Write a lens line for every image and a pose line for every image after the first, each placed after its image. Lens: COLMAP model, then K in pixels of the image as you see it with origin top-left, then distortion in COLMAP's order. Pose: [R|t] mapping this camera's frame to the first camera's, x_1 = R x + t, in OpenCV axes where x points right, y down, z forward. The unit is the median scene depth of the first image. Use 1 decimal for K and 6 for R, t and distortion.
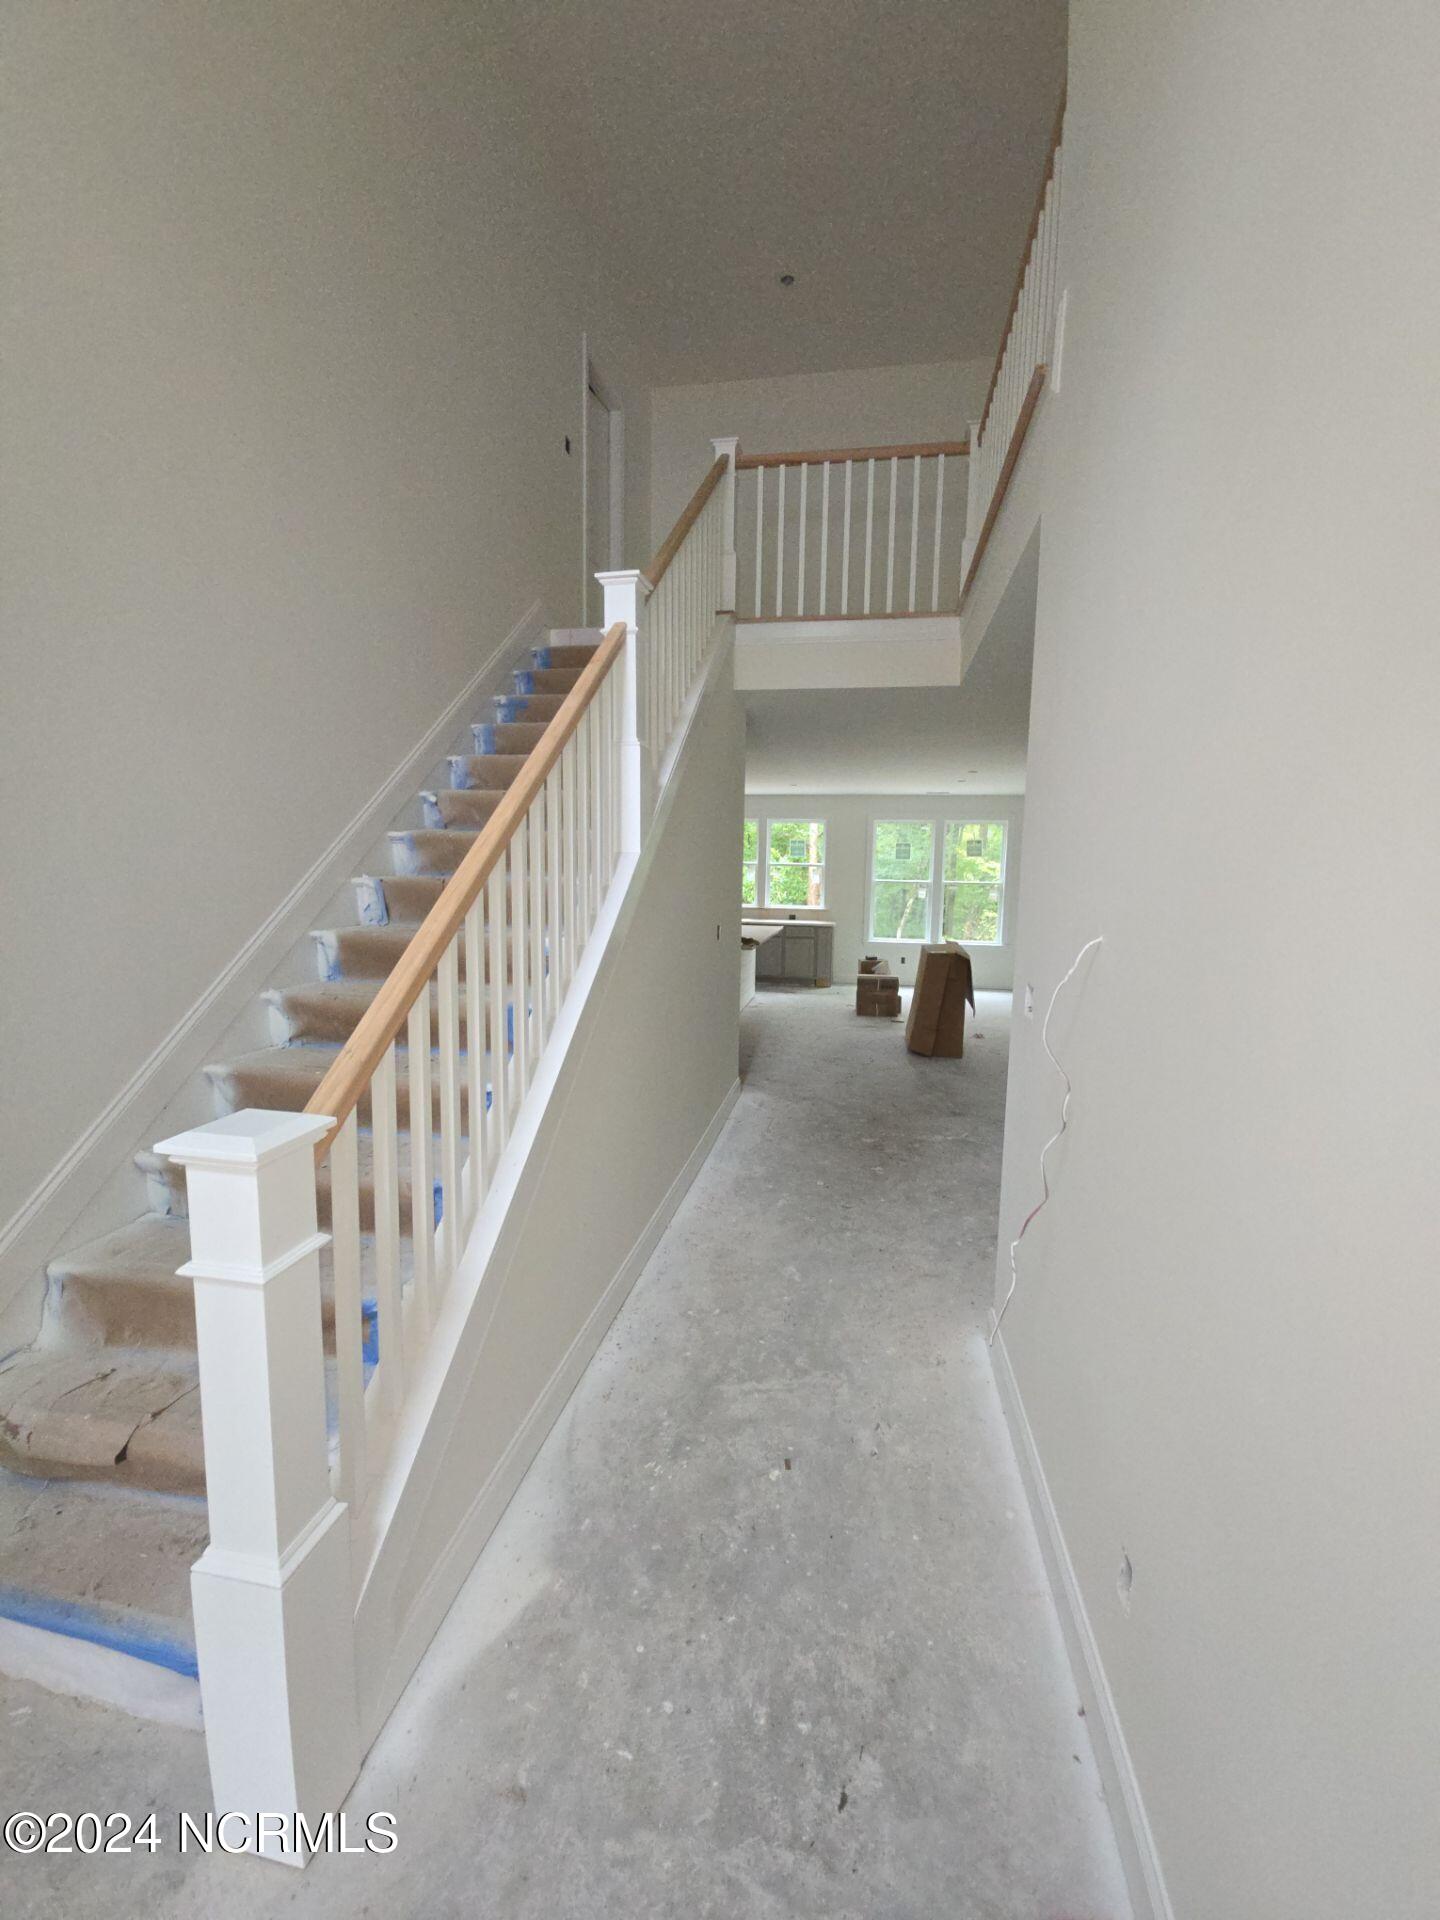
lens RADIAL K [[787.1, 0, 722.0], [0, 787.1, 957.2], [0, 0, 1]] dist [0.002391, -0.005287]
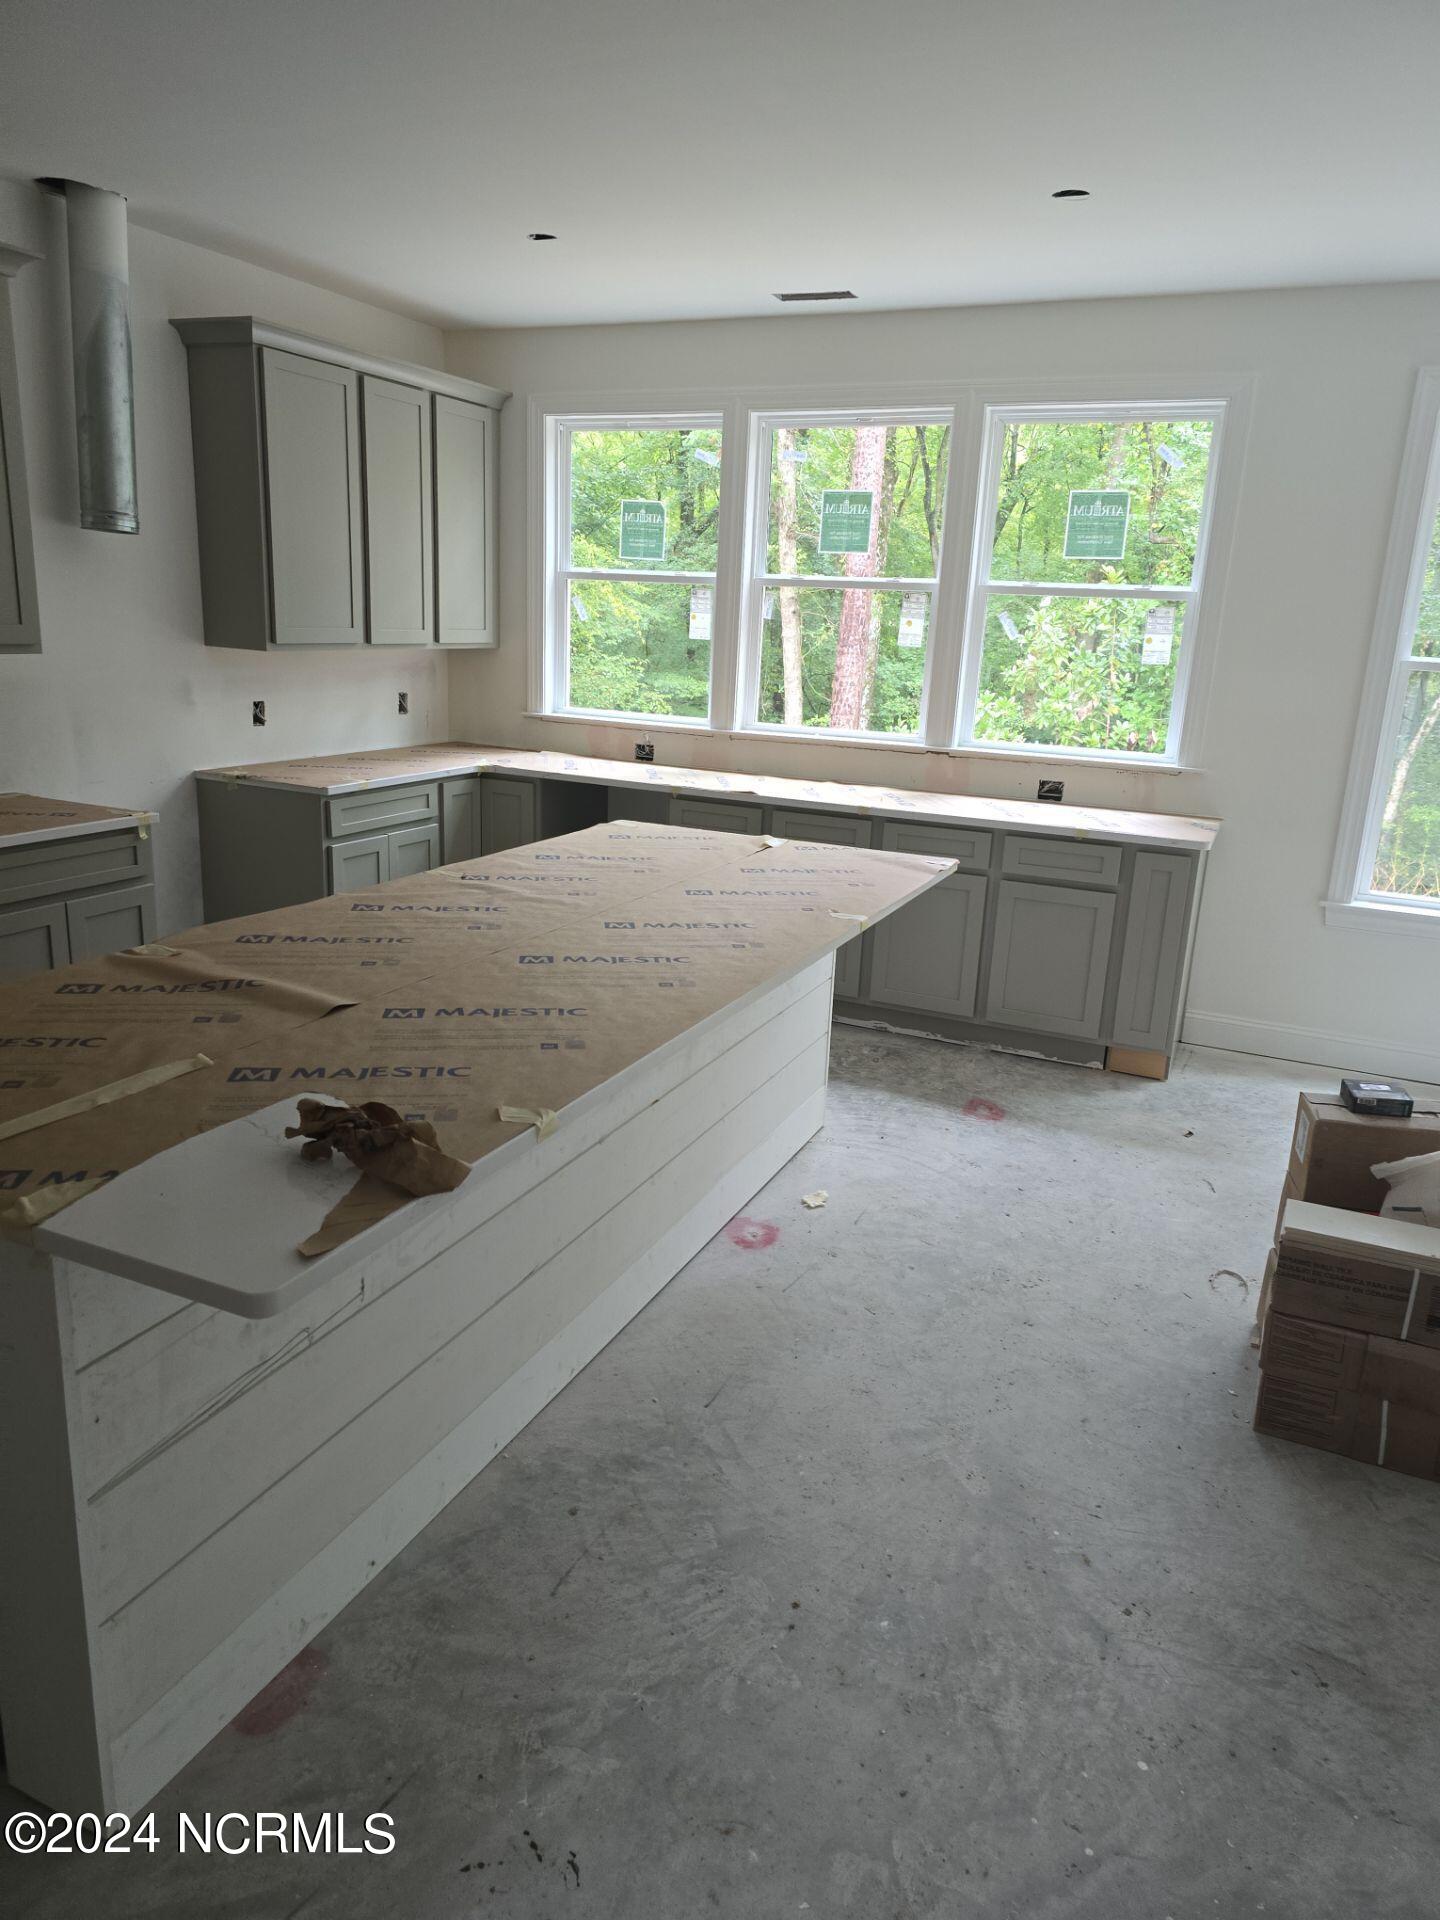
lens RADIAL K [[1117.4, 0, 738.8], [0, 1117.4, 944.8], [0, 0, 1]] dist [-0.002032, 0.000410]
pose [[0.959277, 0.094075, -0.266341, 0.335223], [-0.046166, 0.982448, 0.180735, -0.226342], [0.278669, -0.161079, 0.946783, 2.143768]]
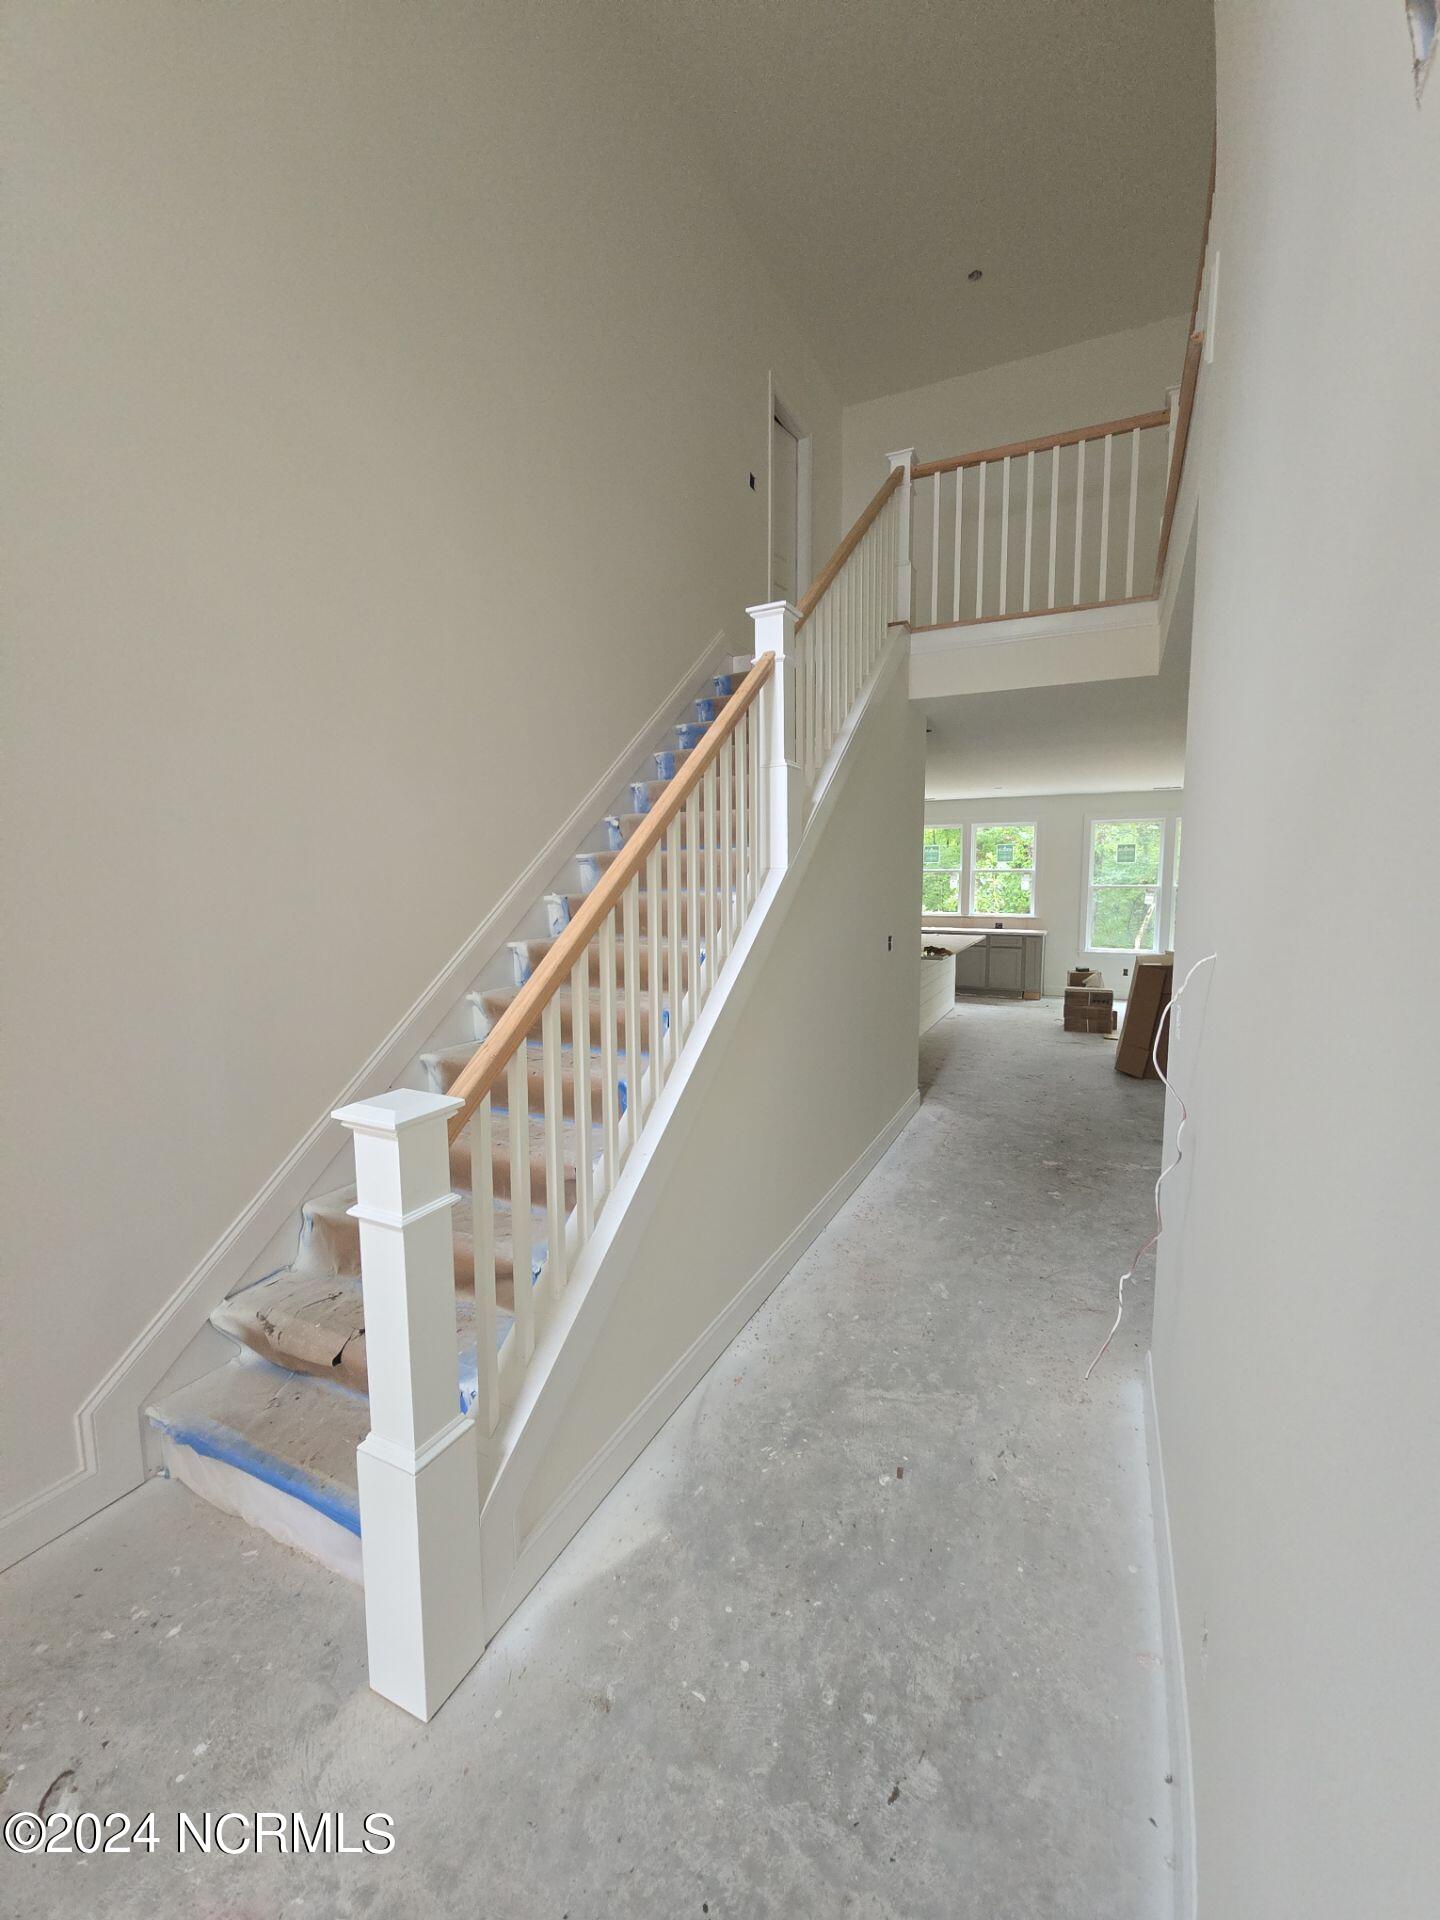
lens RADIAL K [[787.1, 0, 722.2], [0, 787.1, 956.9], [0, 0, 1]] dist [0.002391, -0.005287]
pose [[0.960337, 0.006629, -0.278763, 0.119530], [-0.009393, 0.999919, -0.008581, -0.005422], [0.278683, 0.010859, 0.960322, -0.033338]]
